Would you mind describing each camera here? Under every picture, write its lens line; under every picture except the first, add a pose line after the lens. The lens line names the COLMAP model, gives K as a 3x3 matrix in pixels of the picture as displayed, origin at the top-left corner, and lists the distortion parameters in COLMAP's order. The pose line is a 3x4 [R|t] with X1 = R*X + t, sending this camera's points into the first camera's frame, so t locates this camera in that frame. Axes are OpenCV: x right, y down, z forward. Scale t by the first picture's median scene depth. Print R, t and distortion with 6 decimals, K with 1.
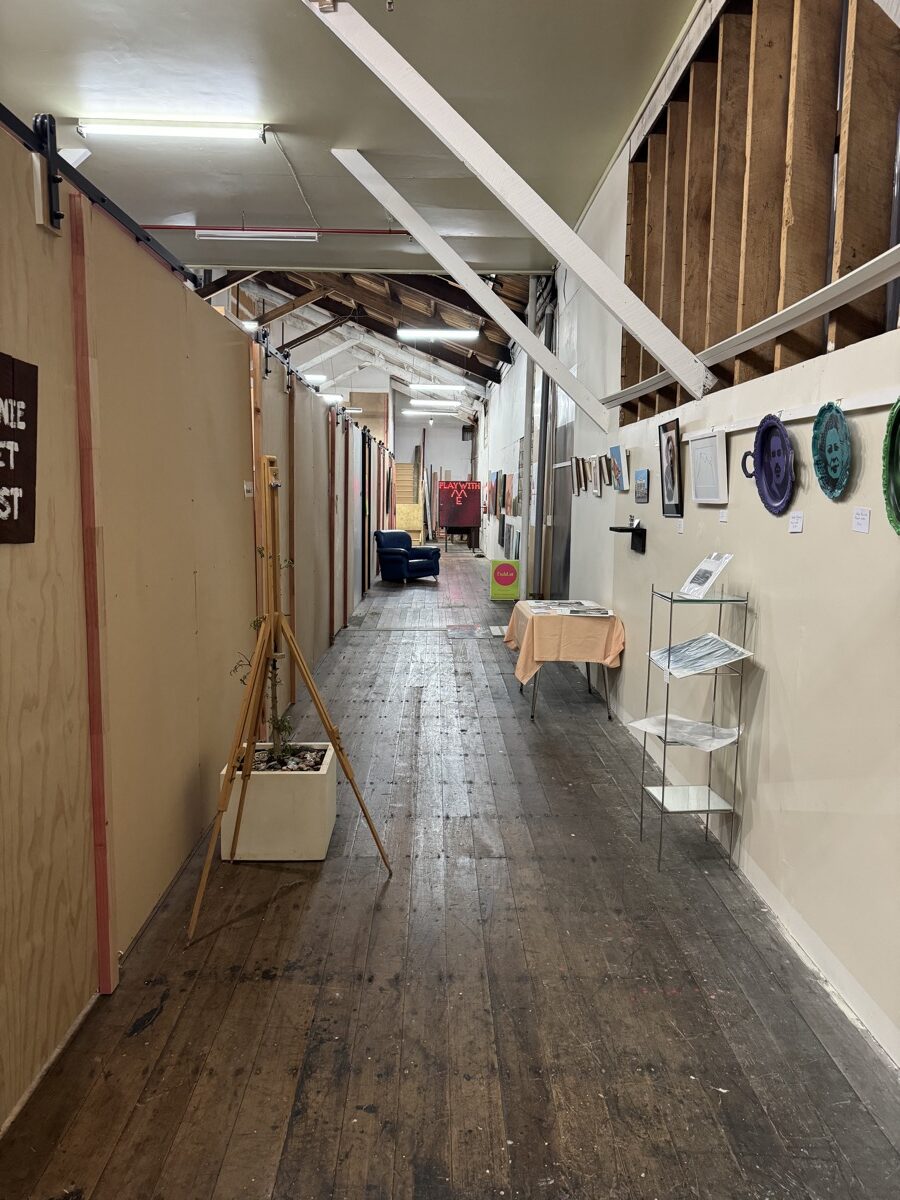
lens RADIAL K [[833.0, 0, 450.0], [0, 833.0, 600.0], [0, 0, 1]] dist [0.002741, 0.000153]
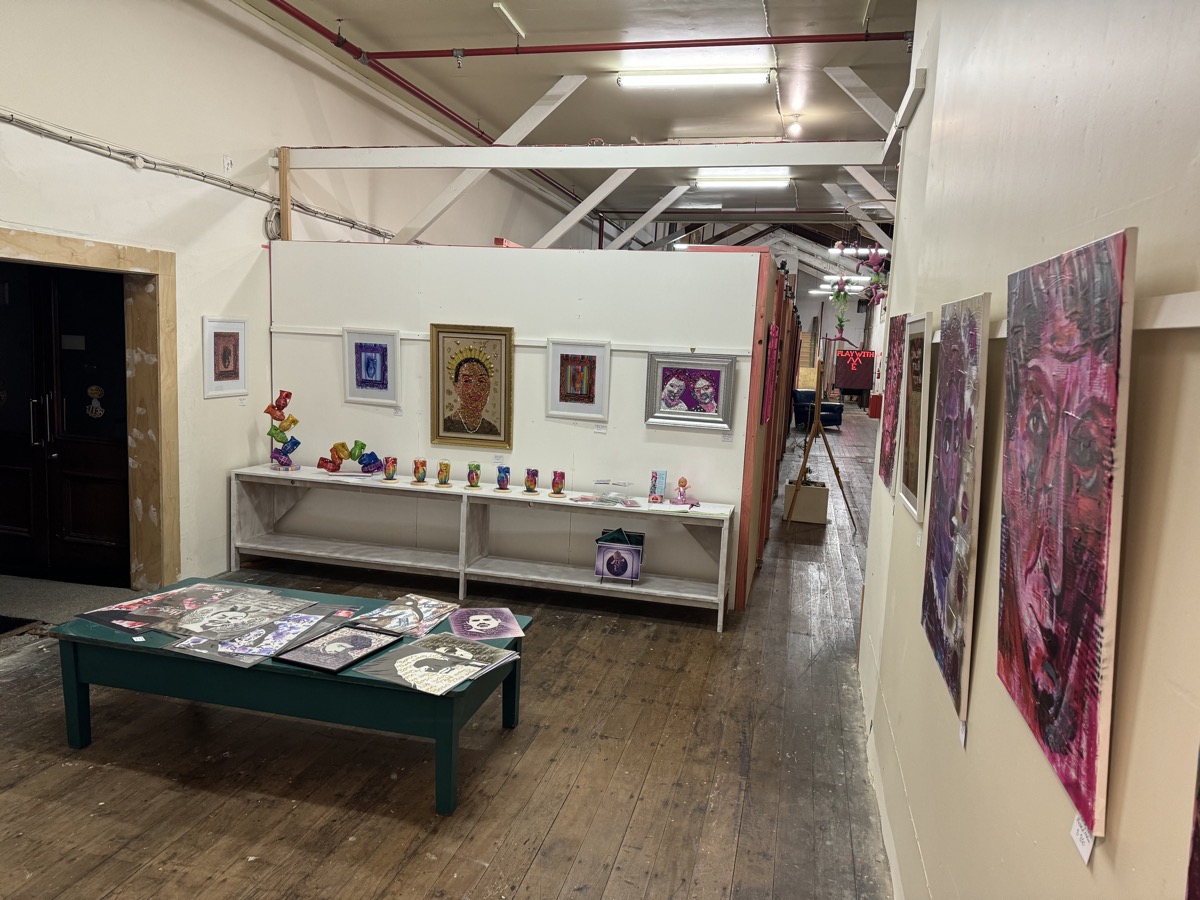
lens RADIAL K [[833.0, 0, 600.0], [0, 833.0, 450.0], [0, 0, 1]] dist [0.002741, 0.000153]
pose [[0.964756, 0.056240, -0.257064, -0.028061], [-0.058381, 0.998294, -0.000699, 0.022261], [0.256586, 0.015682, 0.966394, -0.249986]]
